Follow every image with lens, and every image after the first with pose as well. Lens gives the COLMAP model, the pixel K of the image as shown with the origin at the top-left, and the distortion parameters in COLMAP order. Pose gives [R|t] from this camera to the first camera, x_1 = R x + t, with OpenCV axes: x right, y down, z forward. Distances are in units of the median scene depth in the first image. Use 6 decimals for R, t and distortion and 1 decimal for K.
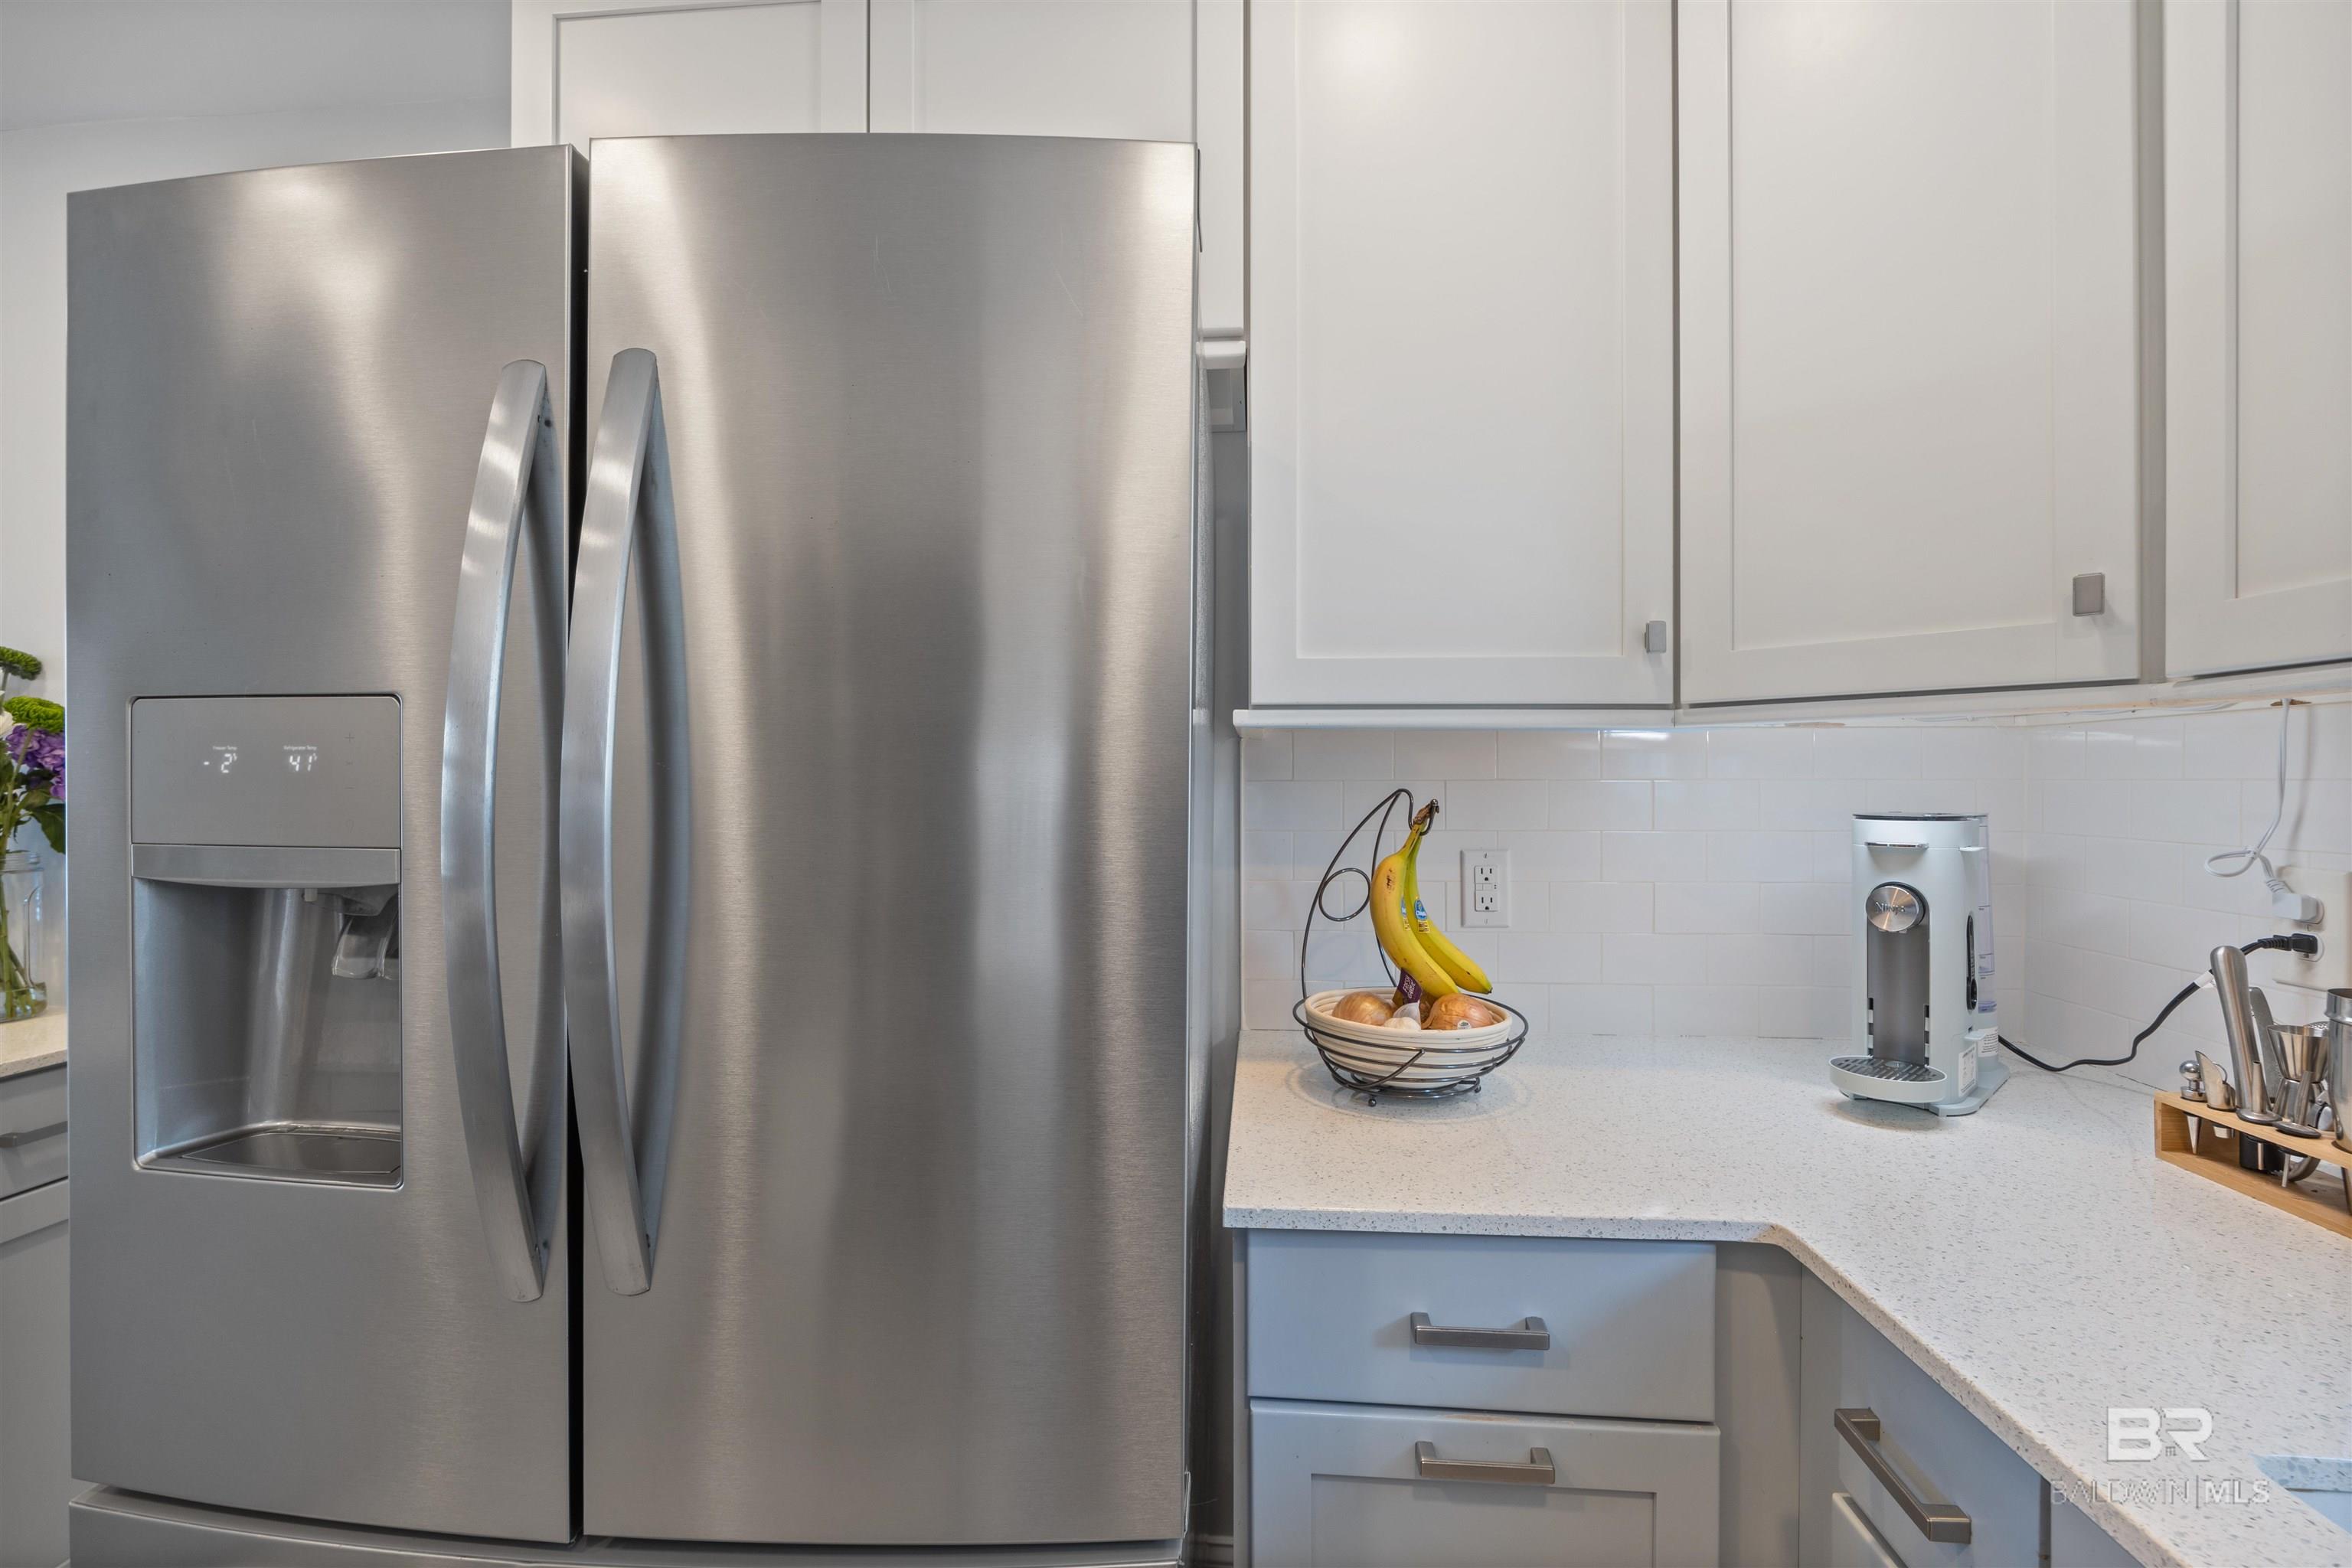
lens RADIAL K [[1035.5, 0, 1176.4], [0, 1035.5, 777.3], [0, 0, 1]] dist [-0.010853, -0.000120]
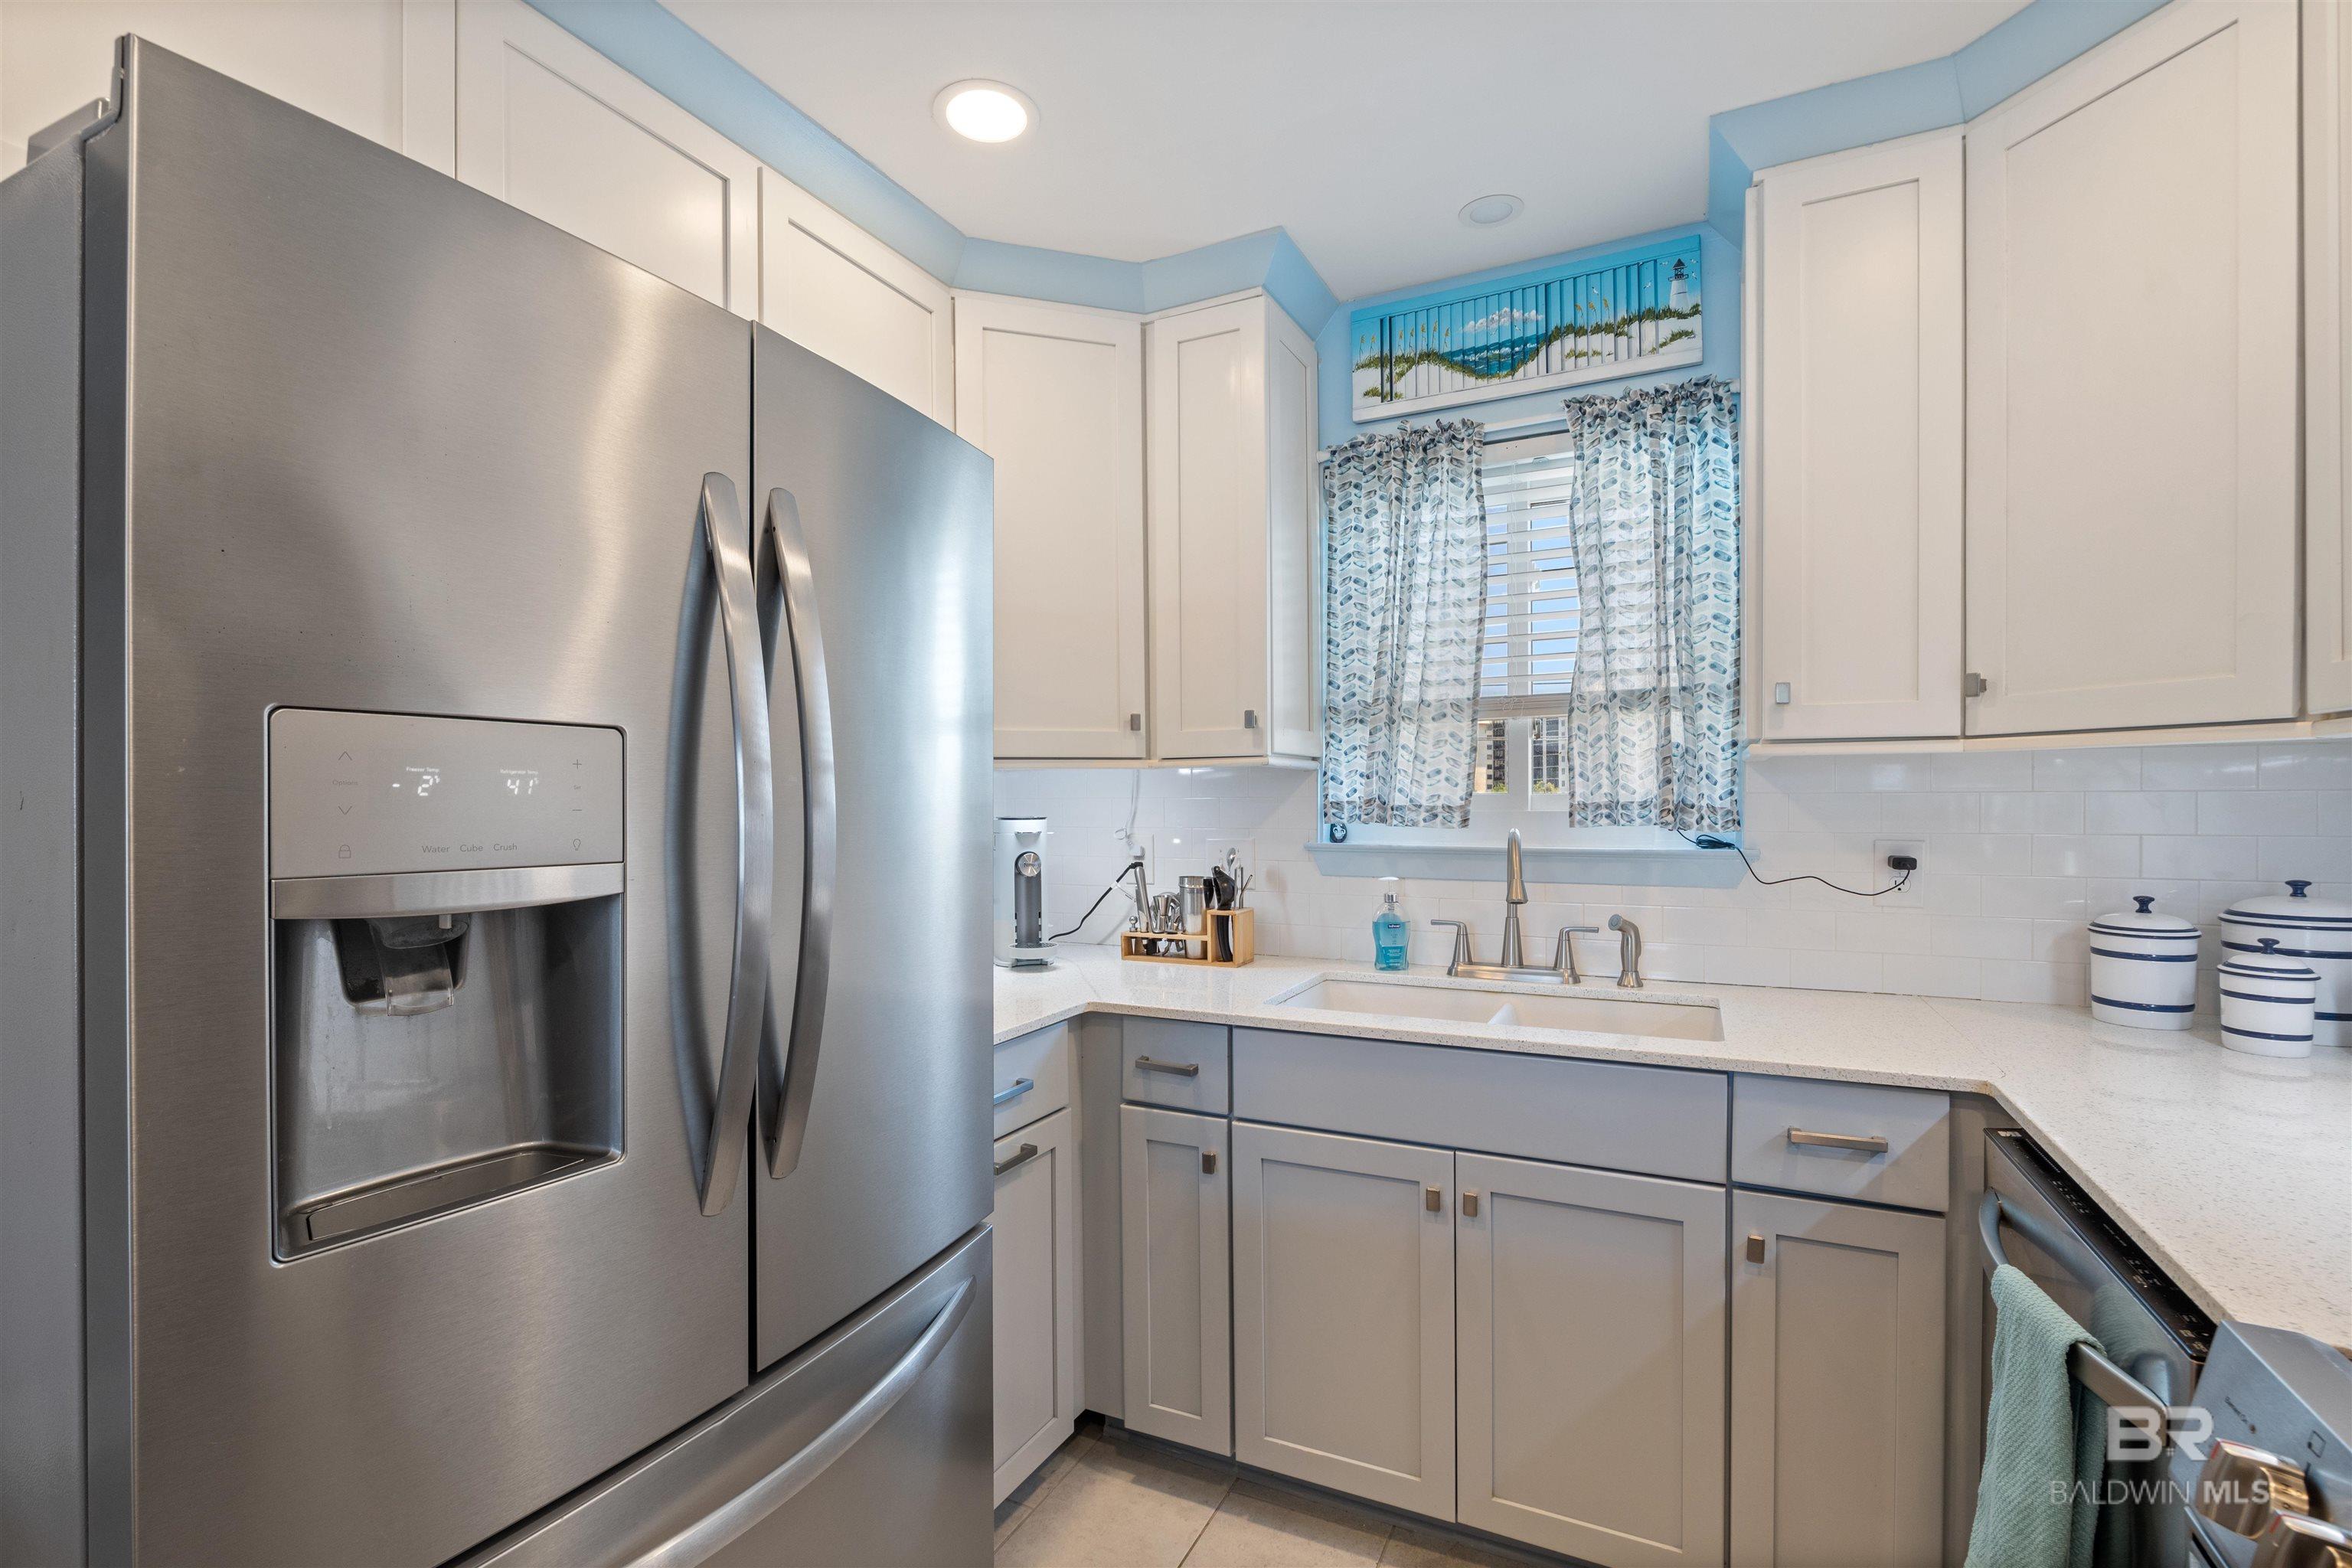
lens RADIAL K [[1035.5, 0, 1171.2], [0, 1035.5, 800.0], [0, 0, 1]] dist [-0.010853, -0.000120]
pose [[0.372313, -0.004366, 0.928097, -1.335362], [0.006842, 0.999975, 0.001959, 0.001611], [-0.928082, 0.005621, 0.372334, 0.011393]]
